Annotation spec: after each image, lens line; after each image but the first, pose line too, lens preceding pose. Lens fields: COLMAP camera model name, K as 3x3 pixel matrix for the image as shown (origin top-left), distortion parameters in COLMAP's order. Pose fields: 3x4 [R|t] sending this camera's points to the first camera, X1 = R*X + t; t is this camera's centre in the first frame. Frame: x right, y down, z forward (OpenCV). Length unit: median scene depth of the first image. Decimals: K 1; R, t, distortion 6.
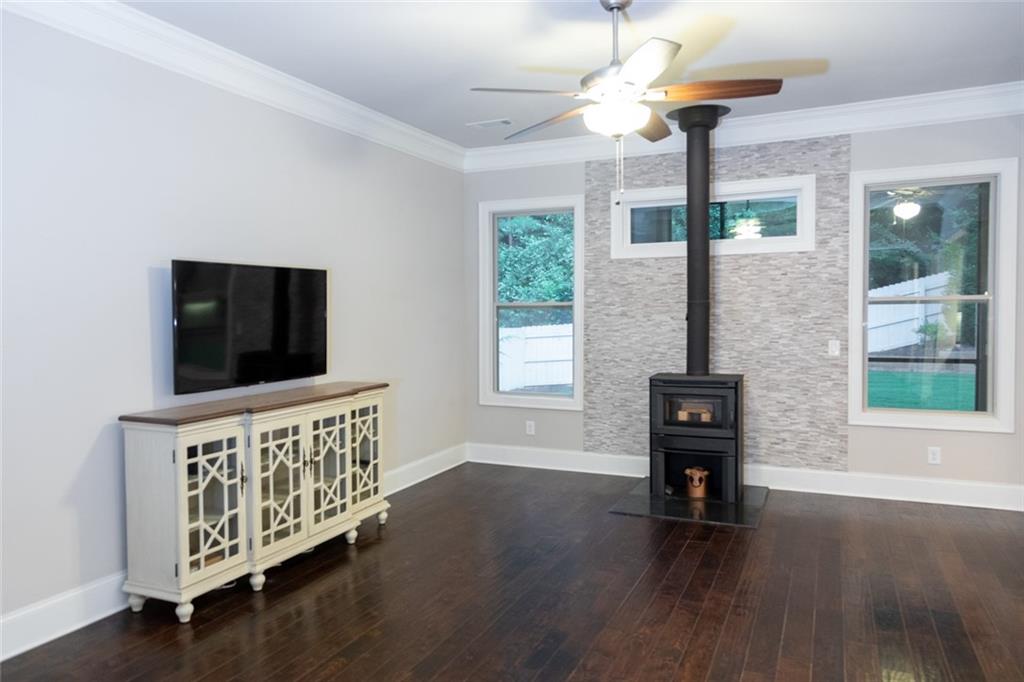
lens RADIAL K [[711.7, 0, 513.2], [0, 711.7, 344.9], [0, 0, 1]] dist [0.009275, 0.007492]
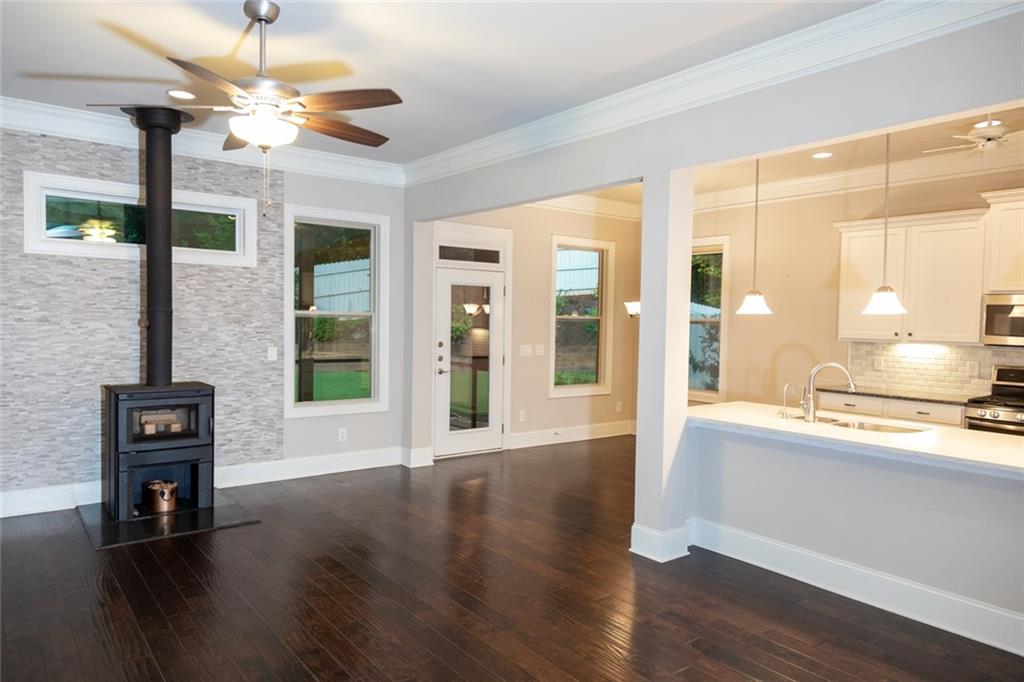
lens RADIAL K [[682.7, 0, 508.8], [0, 682.7, 346.3], [0, 0, 1]] dist [0.010812, 0.003101]
pose [[0.459901, -0.014444, 0.887853, -0.343283], [0.020476, 0.999774, 0.005658, -0.005754], [-0.887734, 0.015578, 0.460093, 0.151862]]
